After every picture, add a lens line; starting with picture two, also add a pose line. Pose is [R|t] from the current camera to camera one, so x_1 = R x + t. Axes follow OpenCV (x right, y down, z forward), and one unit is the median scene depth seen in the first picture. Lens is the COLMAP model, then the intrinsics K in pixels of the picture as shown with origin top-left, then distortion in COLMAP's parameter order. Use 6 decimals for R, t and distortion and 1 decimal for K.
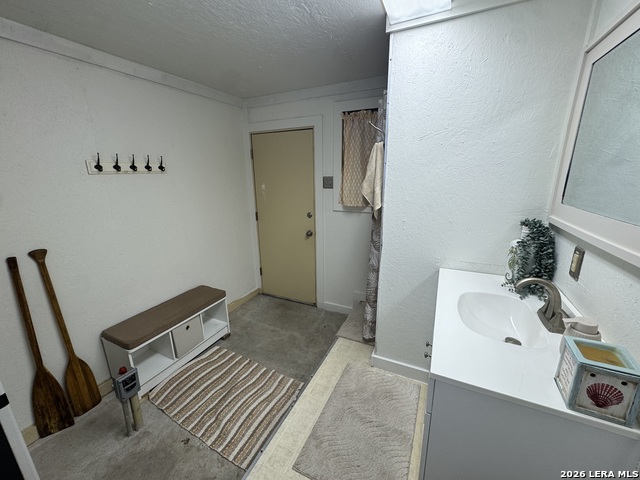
lens RADIAL K [[256.3, 0, 320.9], [0, 256.3, 239.0], [0, 0, 1]] dist [-0.004782, 0.000260]
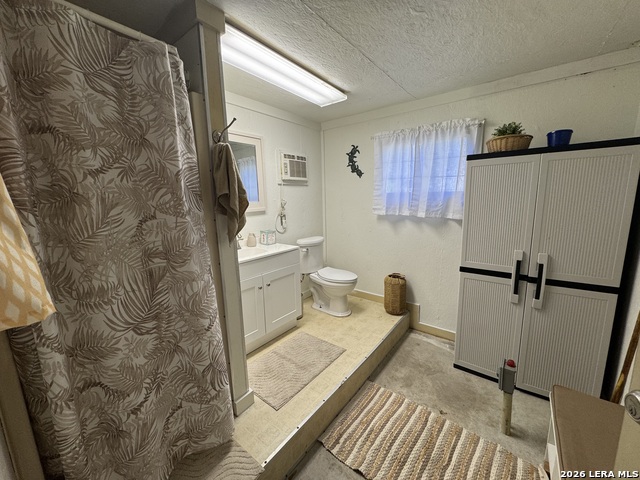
lens RADIAL K [[256.3, 0, 320.1], [0, 256.3, 239.8], [0, 0, 1]] dist [-0.004782, 0.000260]
pose [[-0.975692, 0.002992, 0.219124, -0.231830], [0.094571, 0.907756, 0.408699, -0.362671], [-0.197689, 0.419487, -0.885974, 1.641852]]
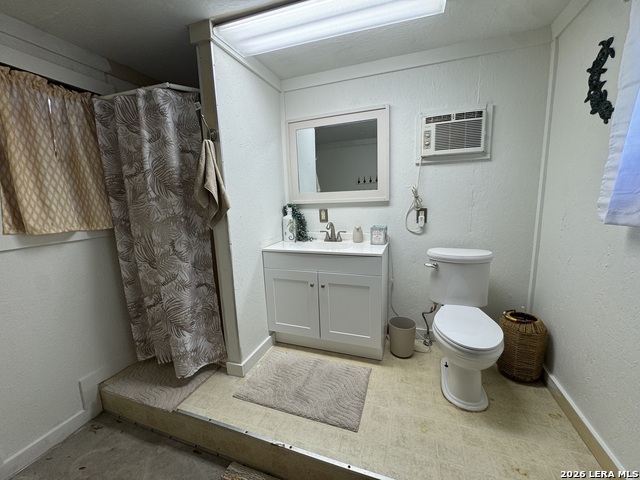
lens RADIAL K [[256.3, 0, 321.2], [0, 256.3, 239.0], [0, 0, 1]] dist [-0.004782, 0.000260]
pose [[-0.097128, -0.142829, 0.984970, -0.744034], [0.295375, 0.940925, 0.165569, -0.050299], [-0.950431, 0.307017, -0.049202, 0.689495]]
